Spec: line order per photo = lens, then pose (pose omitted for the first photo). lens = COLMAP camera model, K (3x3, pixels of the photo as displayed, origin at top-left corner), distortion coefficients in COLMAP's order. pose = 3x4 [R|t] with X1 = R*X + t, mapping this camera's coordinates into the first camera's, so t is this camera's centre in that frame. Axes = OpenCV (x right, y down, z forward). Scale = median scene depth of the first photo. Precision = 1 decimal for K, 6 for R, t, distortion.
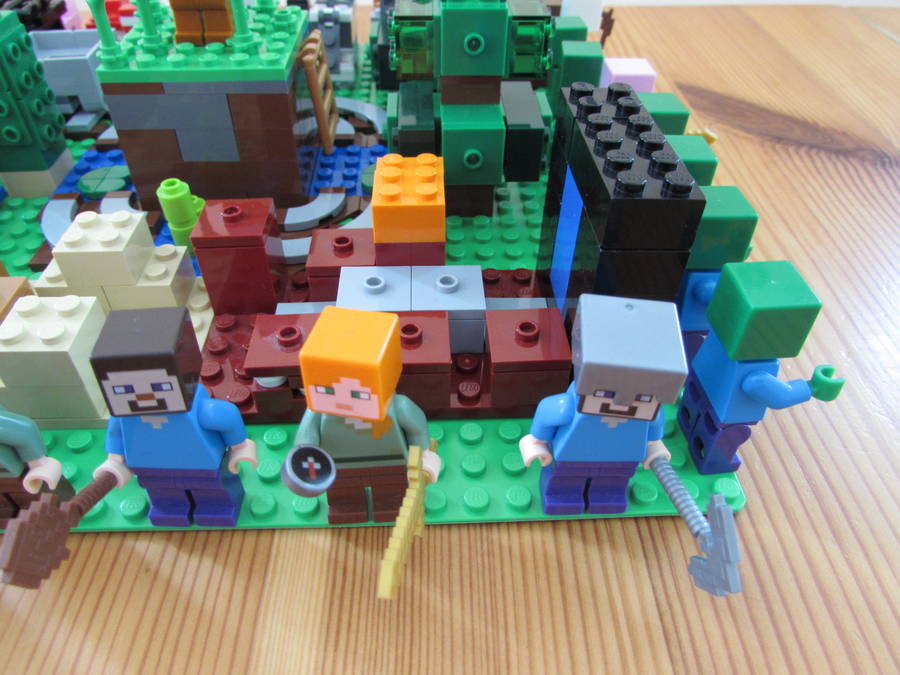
lens RADIAL K [[666.0, 0, 450.0], [0, 666.0, 337.5], [0, 0, 1]] dist [-0.035011, 0.003372]
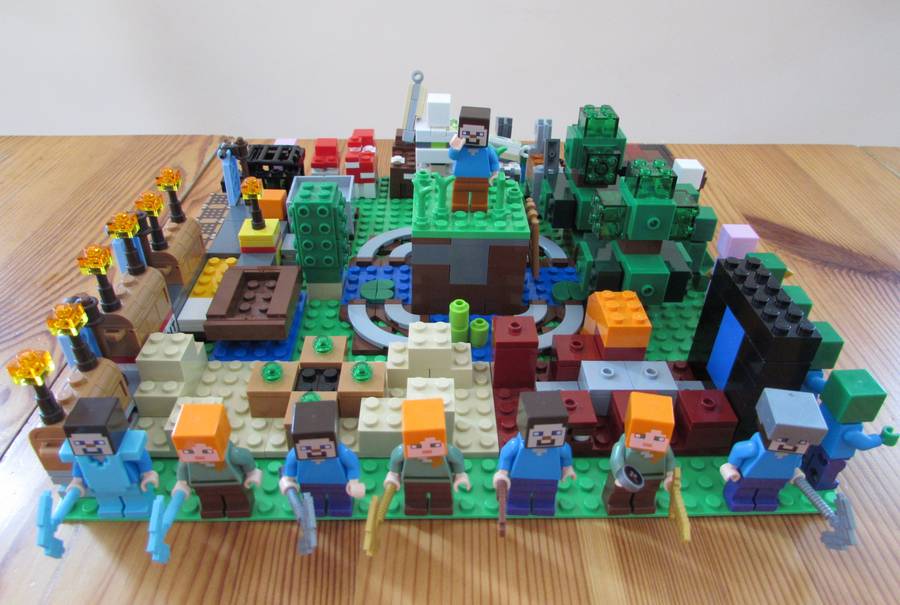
lens RADIAL K [[674.8, 0, 450.0], [0, 674.8, 302.5], [0, 0, 1]] dist [-0.032514, -0.000435]
pose [[0.999847, 0.017478, -0.000760, -0.589403], [-0.017427, 0.991240, -0.130920, -0.031935], [-0.001535, 0.130914, 0.991393, -0.787426]]
